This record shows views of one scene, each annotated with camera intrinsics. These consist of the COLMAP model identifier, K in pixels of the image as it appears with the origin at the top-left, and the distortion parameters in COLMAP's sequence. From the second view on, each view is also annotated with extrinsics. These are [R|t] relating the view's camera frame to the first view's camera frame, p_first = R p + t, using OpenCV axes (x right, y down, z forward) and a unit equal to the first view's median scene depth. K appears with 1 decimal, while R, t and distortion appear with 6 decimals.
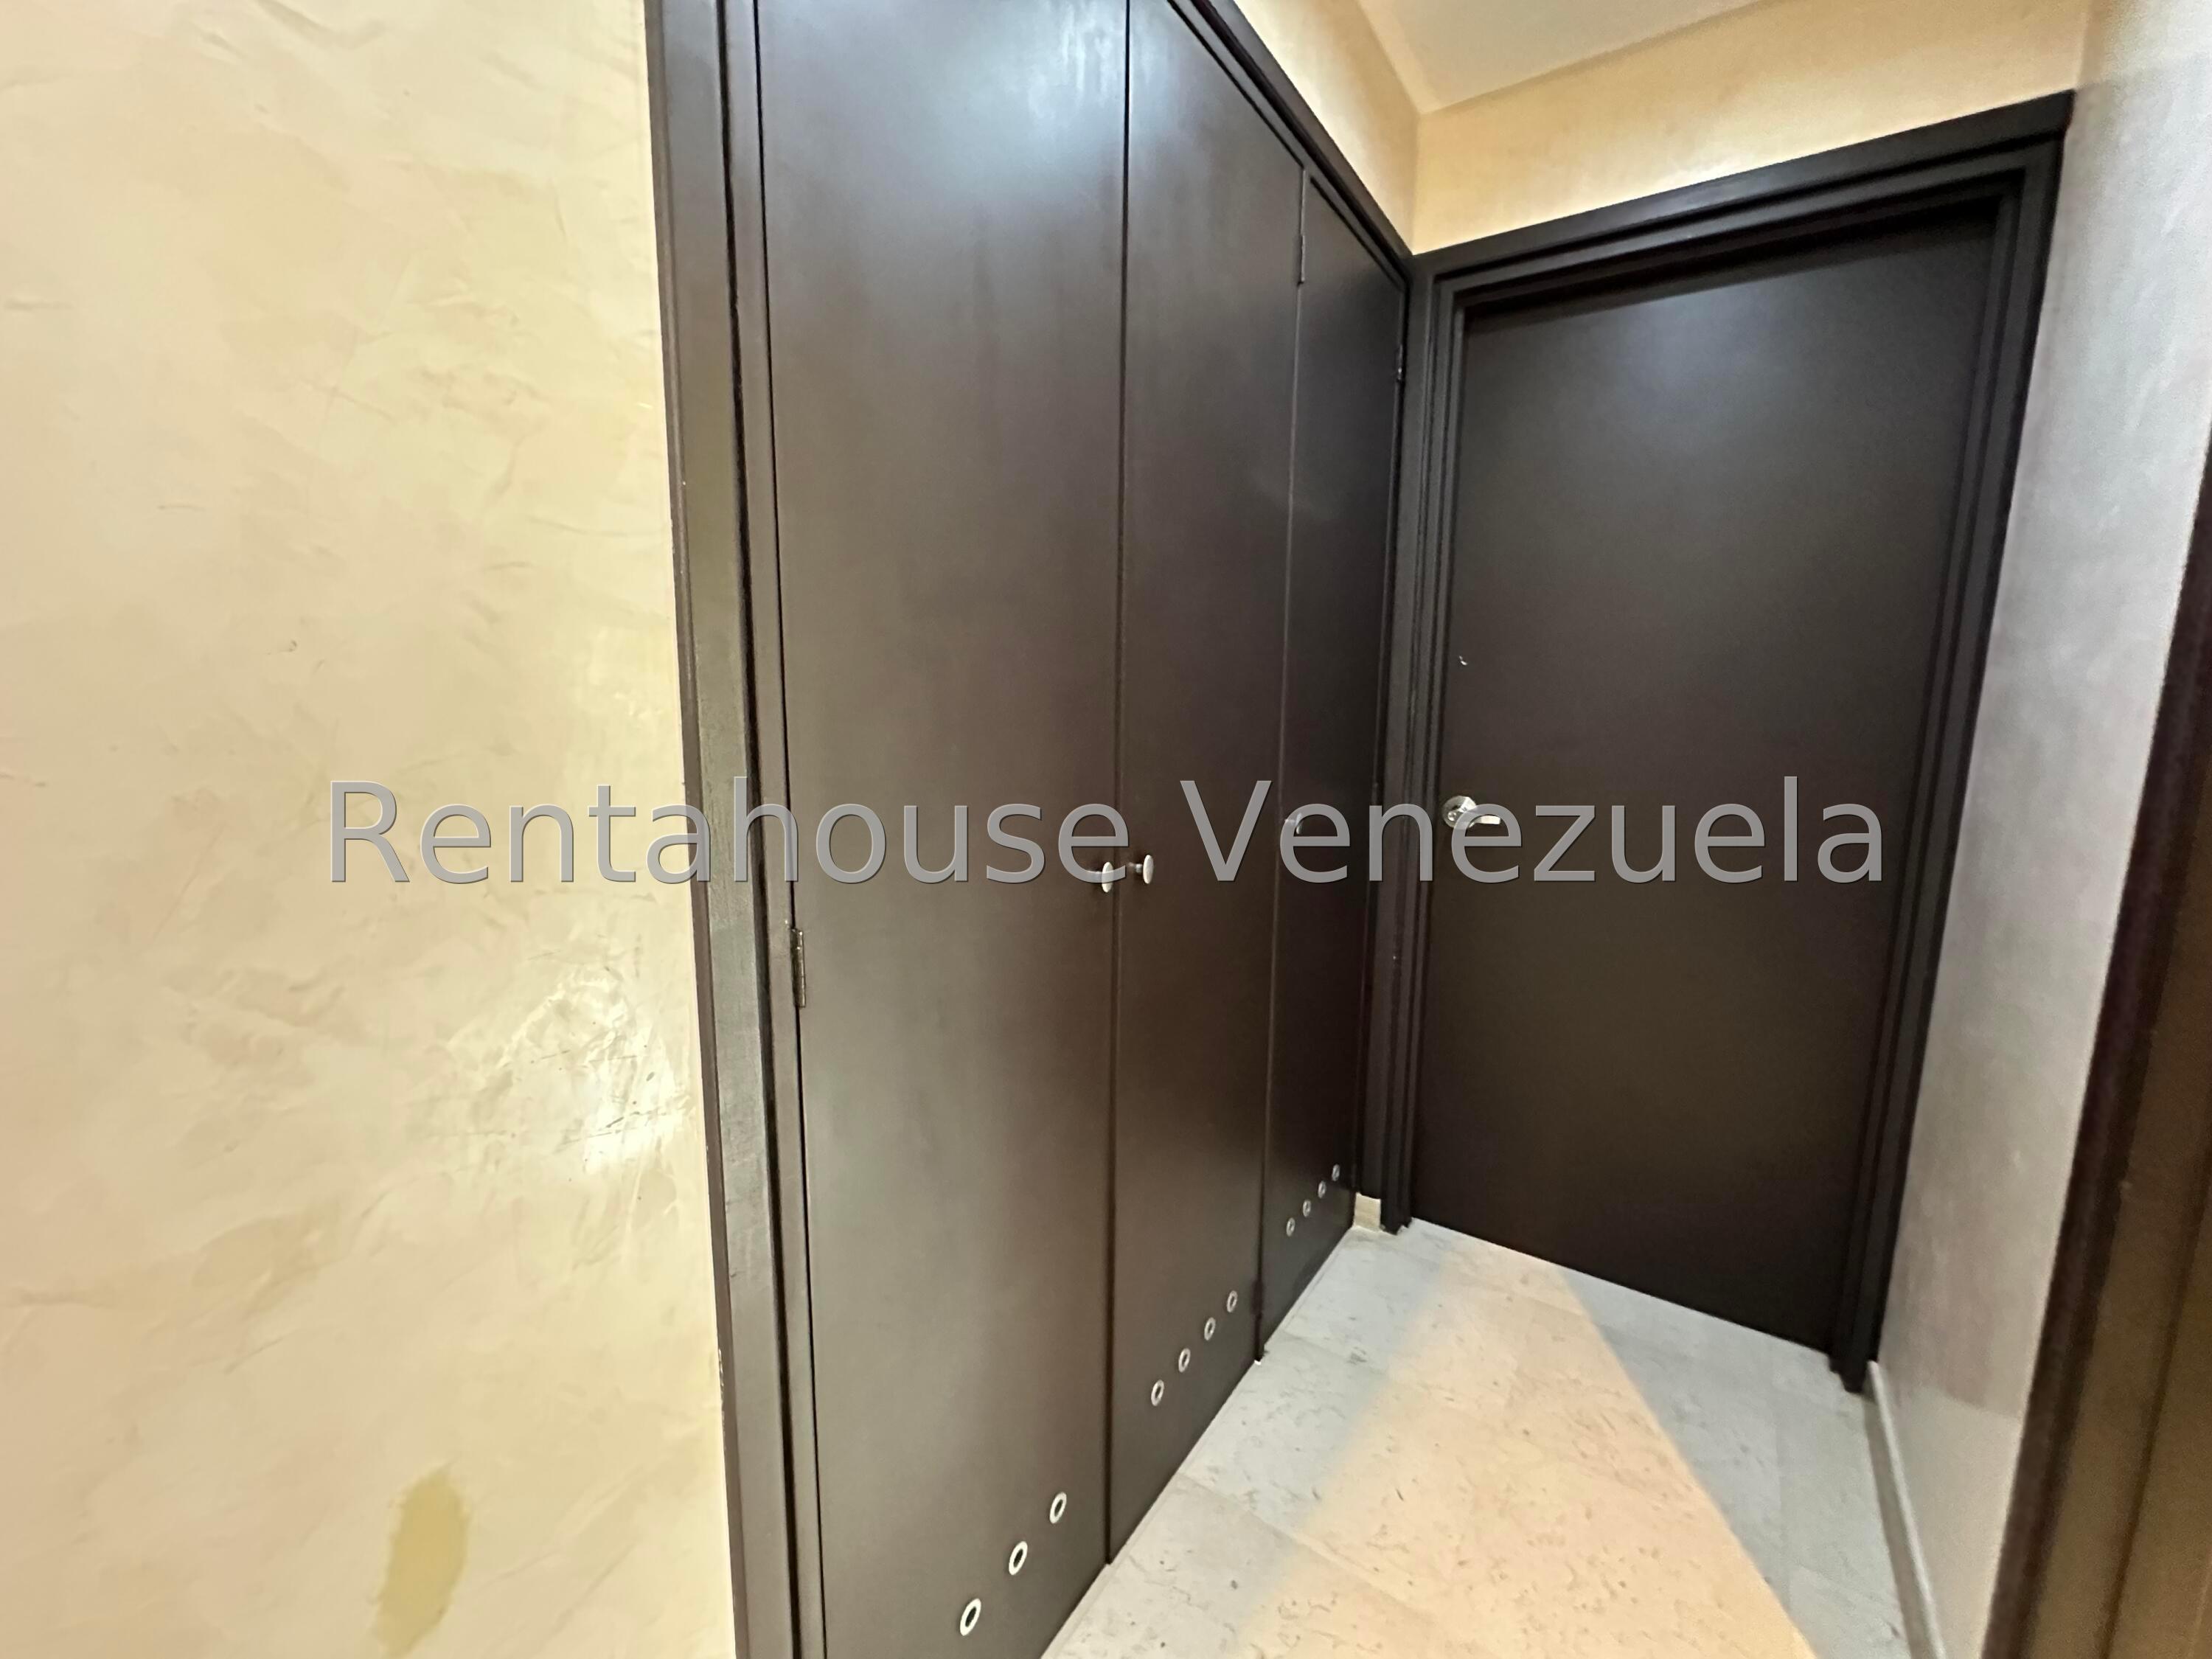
lens RADIAL K [[892.4, 0, 1113.8], [0, 892.4, 833.2], [0, 0, 1]] dist [-0.000461, 0.000050]
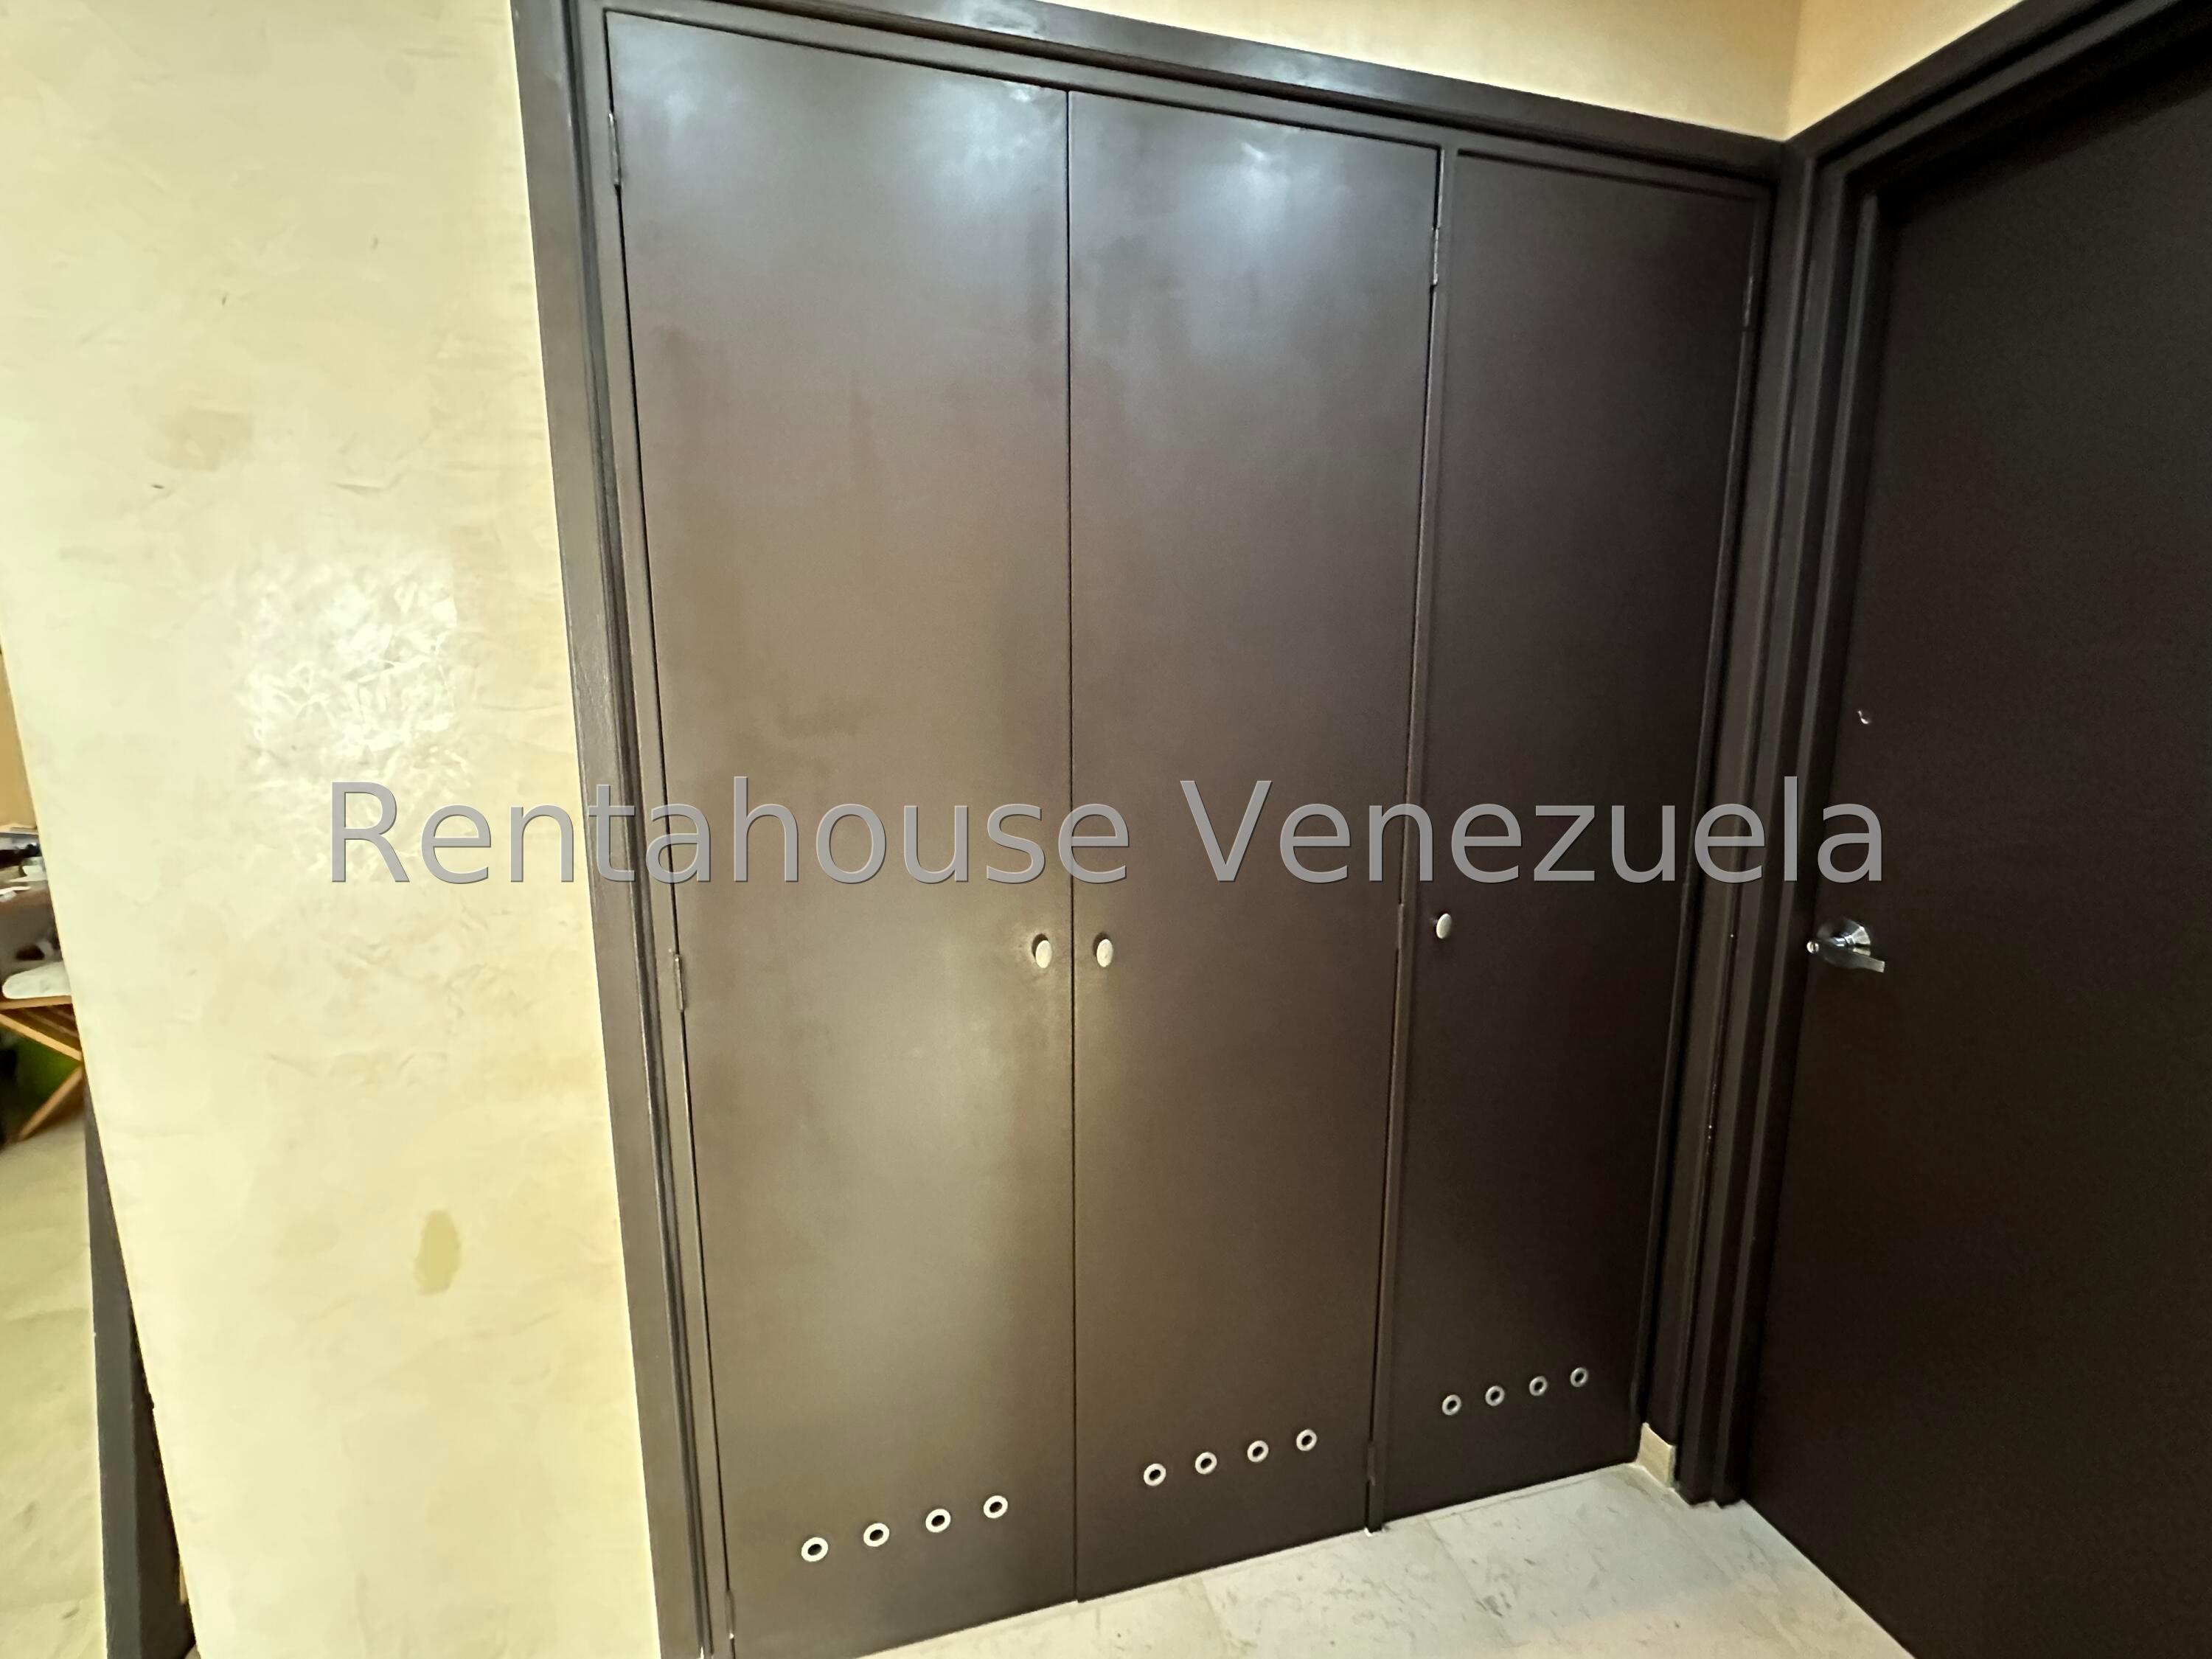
lens RADIAL K [[892.4, 0, 1113.8], [0, 892.4, 833.2], [0, 0, 1]] dist [-0.000461, 0.000050]
pose [[0.747130, 0.094009, -0.657997, 0.513851], [-0.094092, 0.994937, 0.035310, -0.096912], [0.657985, 0.035531, 0.752193, 0.170011]]
